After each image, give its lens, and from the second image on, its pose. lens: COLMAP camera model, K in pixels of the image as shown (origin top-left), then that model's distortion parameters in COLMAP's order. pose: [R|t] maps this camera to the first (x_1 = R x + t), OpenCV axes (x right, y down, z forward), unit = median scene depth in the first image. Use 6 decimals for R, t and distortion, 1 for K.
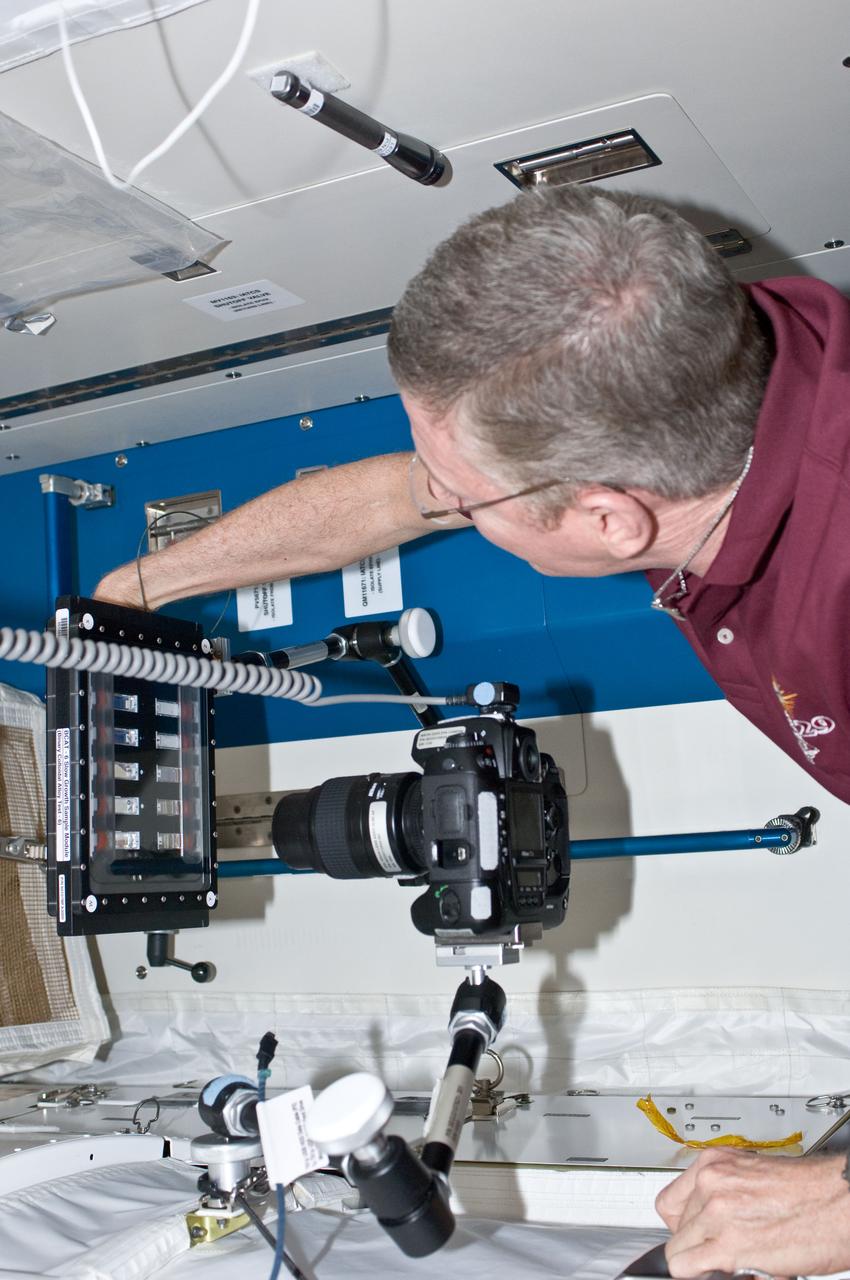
lens RADIAL K [[1574.0, 0, 425.0], [0, 1574.0, 640.0], [0, 0, 1]] dist [-0.021278, -0.039784]
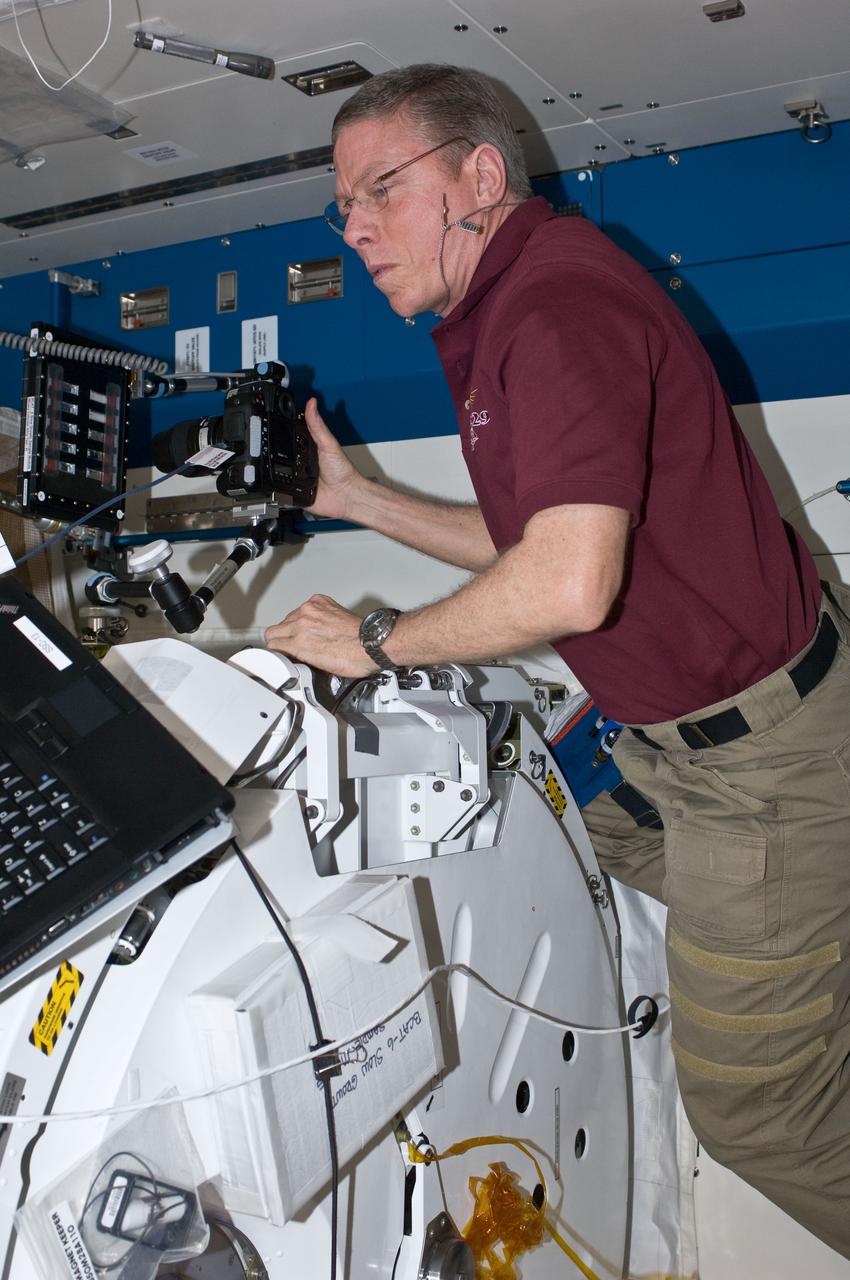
lens RADIAL K [[1574.0, 0, 425.0], [0, 1574.0, 640.0], [0, 0, 1]] dist [-0.021278, -0.039784]
pose [[0.997020, 0.058442, -0.050355, 0.269698], [-0.054596, 0.995715, 0.074640, 0.148946], [0.054501, -0.071668, 0.995938, -0.638406]]
